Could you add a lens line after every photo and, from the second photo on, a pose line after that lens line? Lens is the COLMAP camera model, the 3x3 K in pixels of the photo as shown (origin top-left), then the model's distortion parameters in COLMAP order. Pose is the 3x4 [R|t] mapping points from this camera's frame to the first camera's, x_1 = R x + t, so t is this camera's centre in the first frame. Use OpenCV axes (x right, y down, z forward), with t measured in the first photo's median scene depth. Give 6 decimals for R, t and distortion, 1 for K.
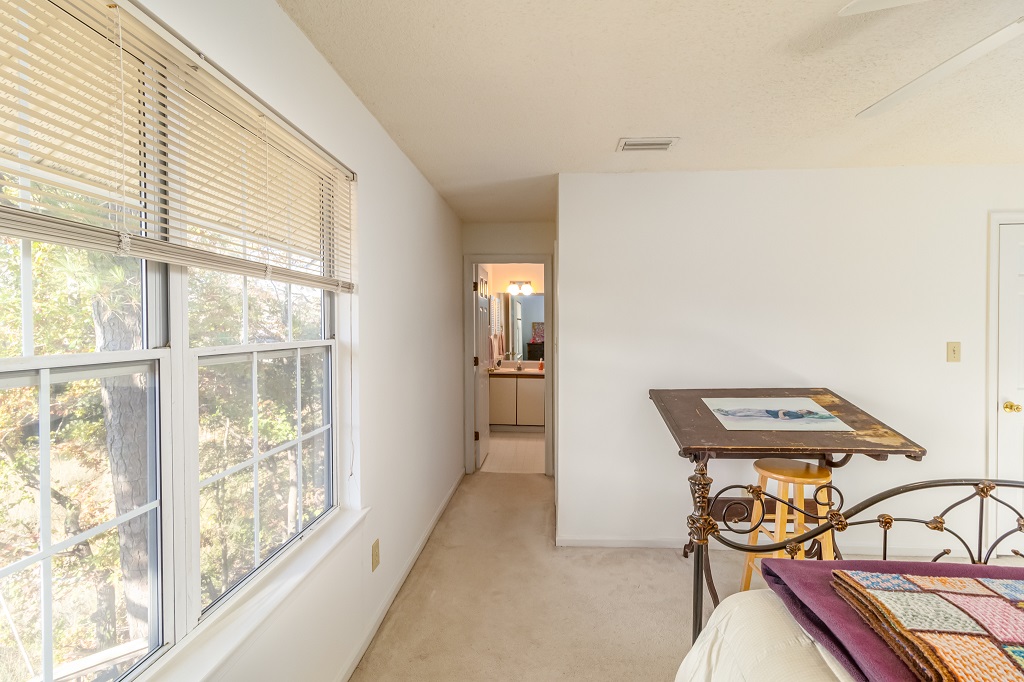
lens RADIAL K [[473.0, 0, 518.8], [0, 473.0, 331.1], [0, 0, 1]] dist [-0.000923, 0.000446]
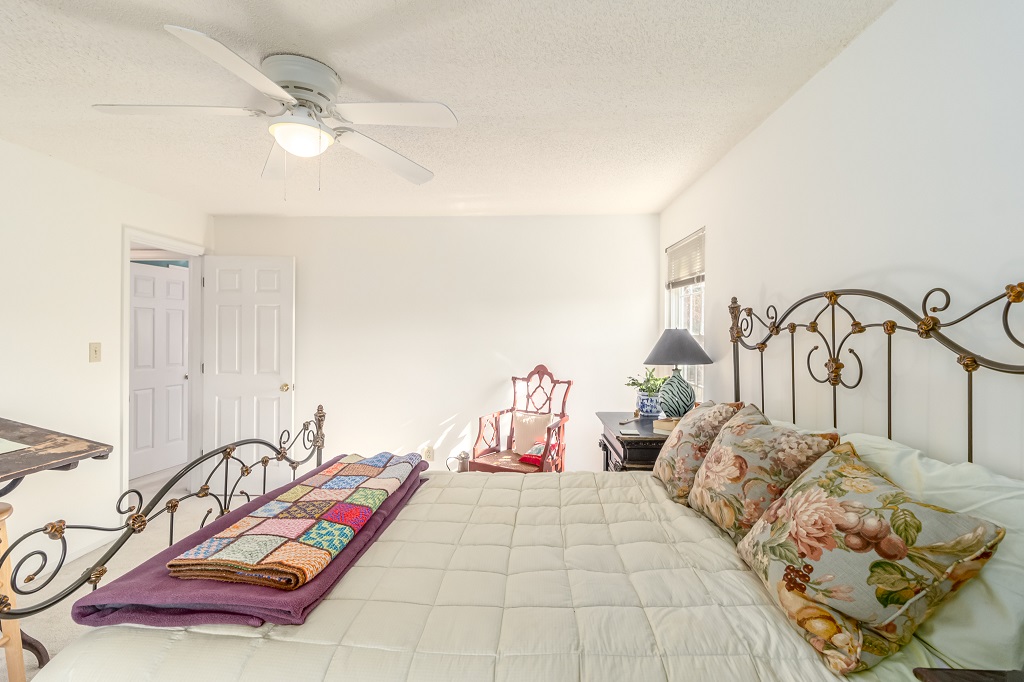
lens RADIAL K [[473.0, 0, 518.8], [0, 473.0, 331.1], [0, 0, 1]] dist [-0.000923, 0.000446]
pose [[-0.042804, 0.003780, 0.999076, -0.359667], [0.000173, 0.999993, -0.003776, 0.002927], [-0.999083, 0.000011, -0.042804, 0.250555]]
